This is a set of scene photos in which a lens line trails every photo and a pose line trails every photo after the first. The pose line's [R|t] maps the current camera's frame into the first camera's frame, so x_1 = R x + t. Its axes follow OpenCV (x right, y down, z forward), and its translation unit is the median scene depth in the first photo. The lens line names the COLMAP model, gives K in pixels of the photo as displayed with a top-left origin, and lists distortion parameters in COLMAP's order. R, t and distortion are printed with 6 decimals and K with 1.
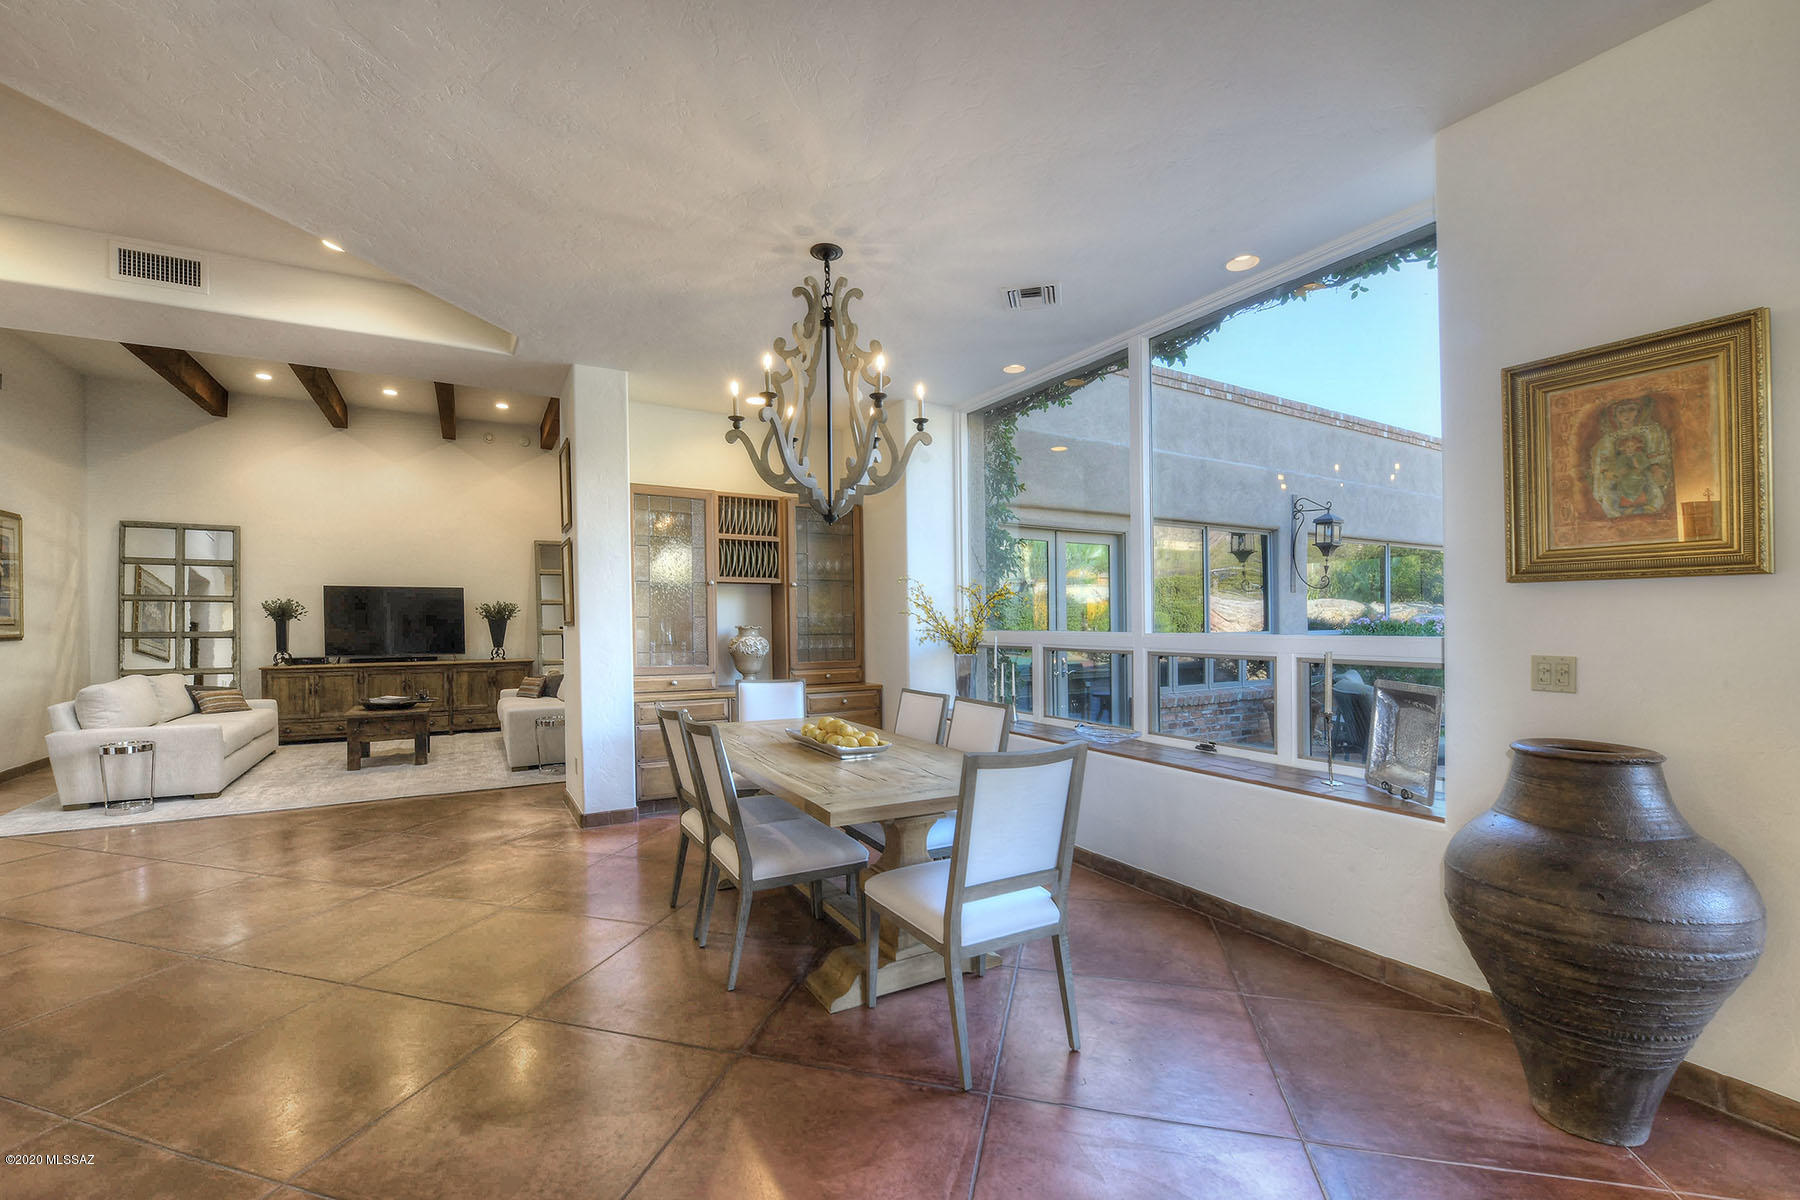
lens RADIAL K [[763.4, 0, 892.5], [0, 763.4, 630.5], [0, 0, 1]] dist [-0.027439, 0.000115]
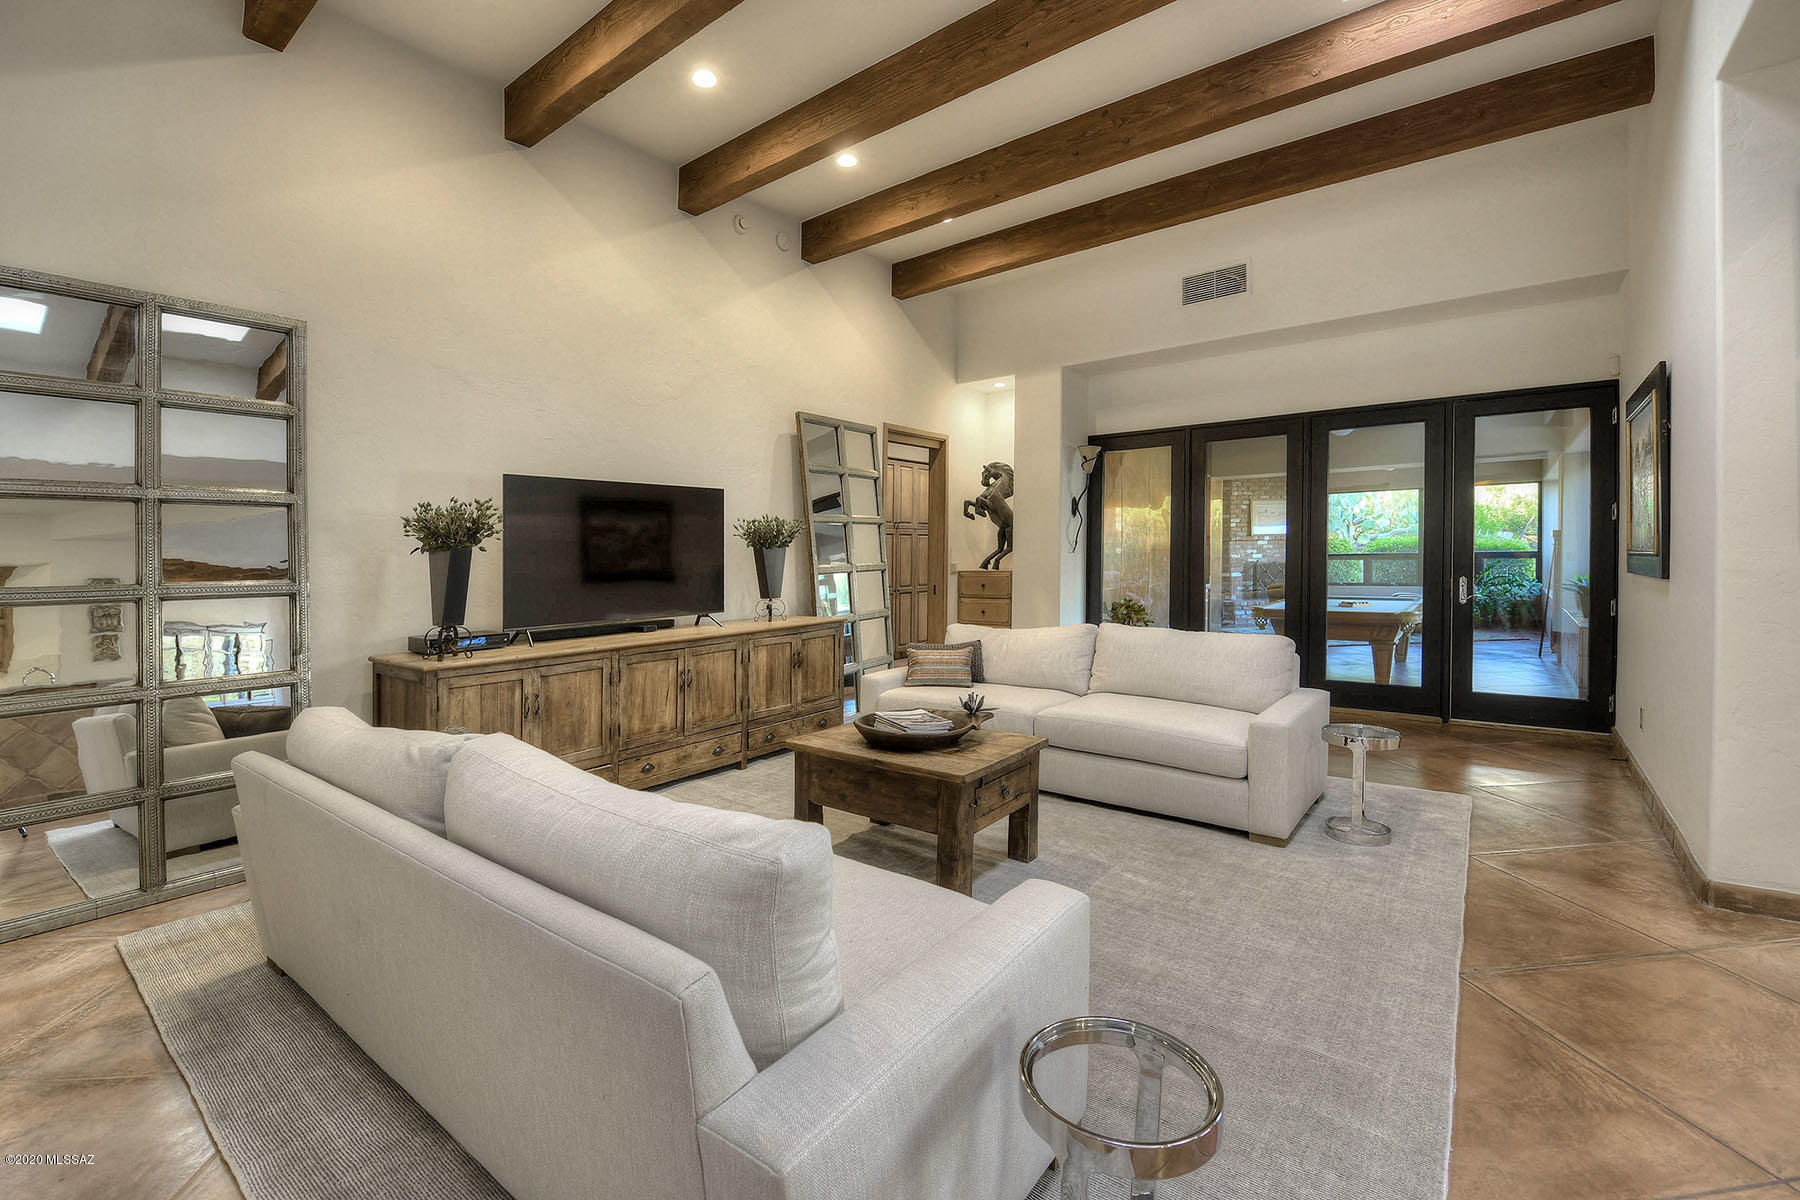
lens RADIAL K [[777.5, 0, 830.4], [0, 777.5, 564.5], [0, 0, 1]] dist [-0.001026, -0.011162]
pose [[0.928974, -0.013312, 0.369906, -0.779880], [0.015631, 0.999872, -0.003272, -0.000699], [-0.369815, 0.008821, 0.929063, 0.509627]]
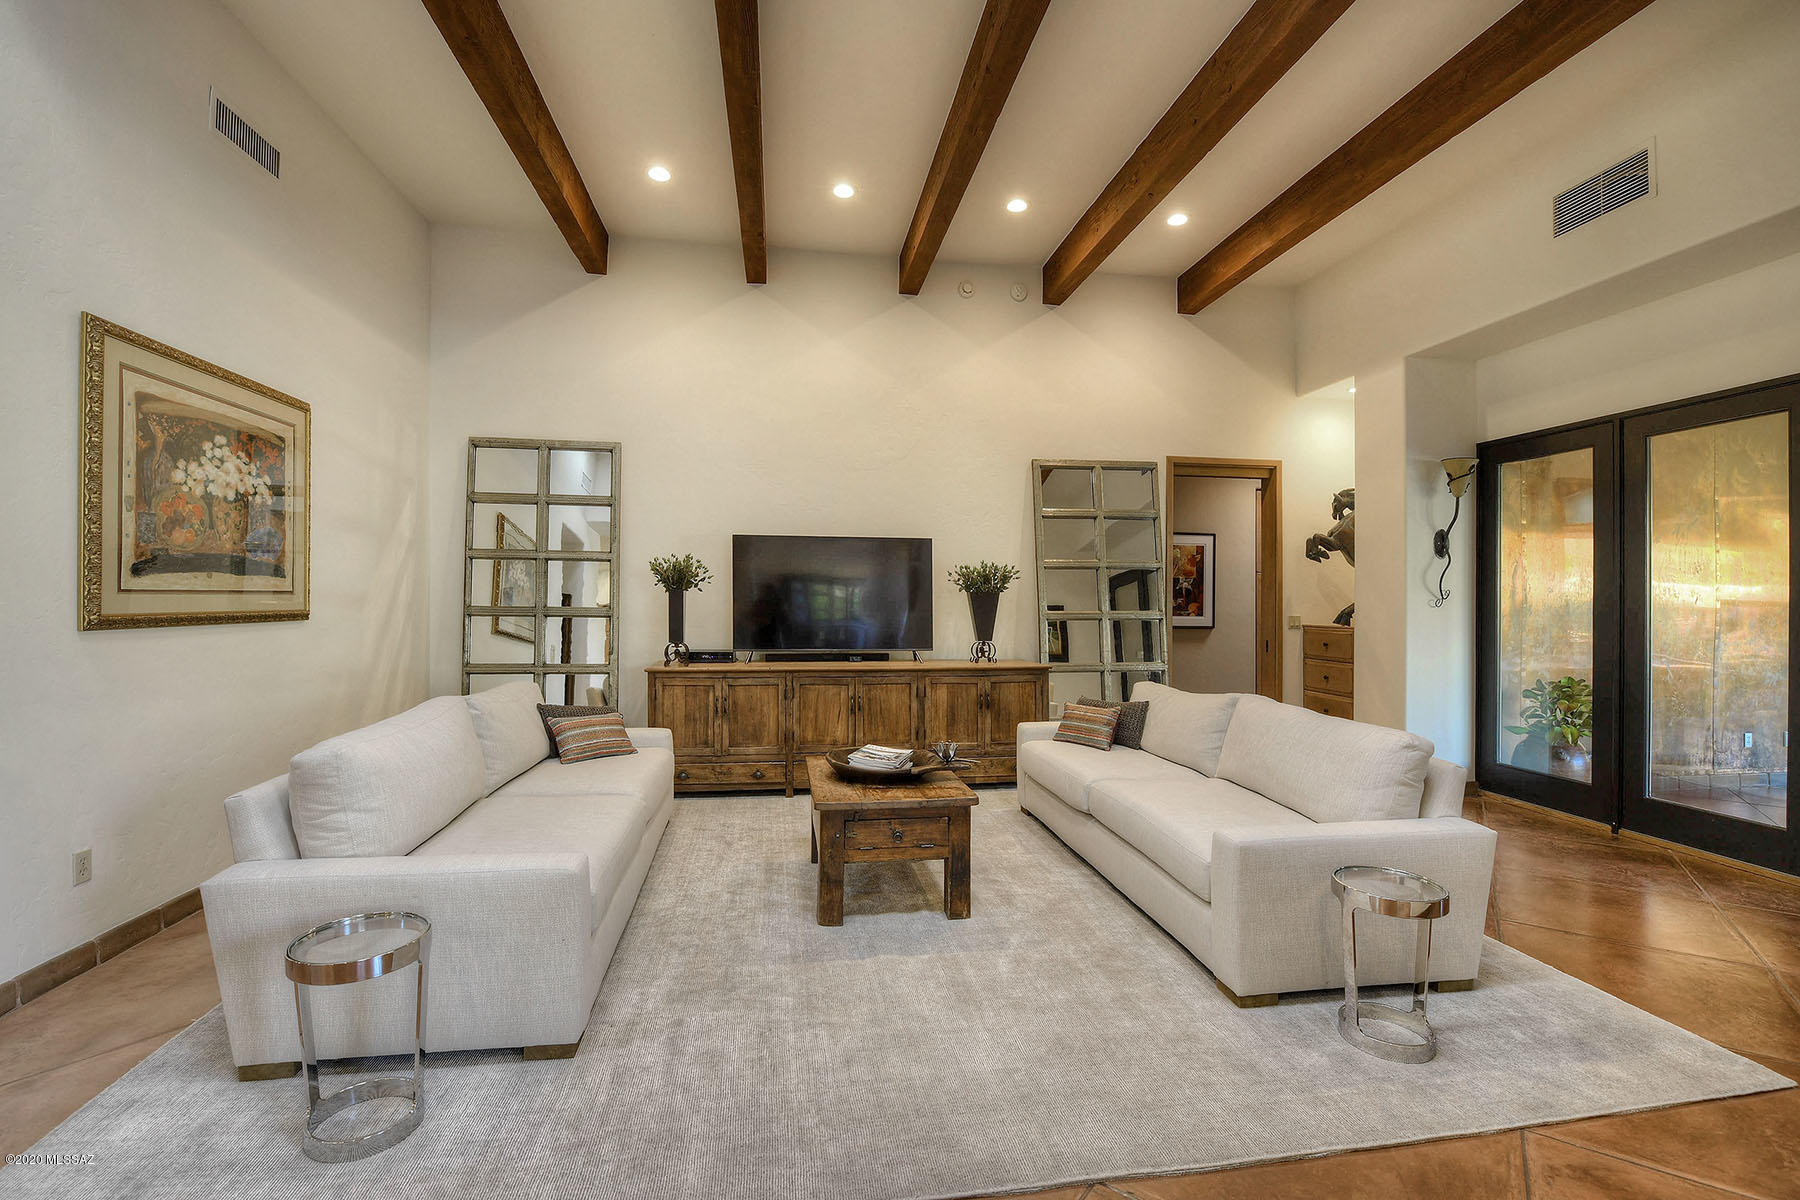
lens RADIAL K [[763.4, 0, 892.5], [0, 763.4, 630.5], [0, 0, 1]] dist [-0.027439, 0.000115]
pose [[0.934512, 0.027374, -0.354876, -0.428519], [-0.018784, 0.999442, 0.027629, -0.001424], [0.355435, -0.019153, 0.934505, 0.481619]]
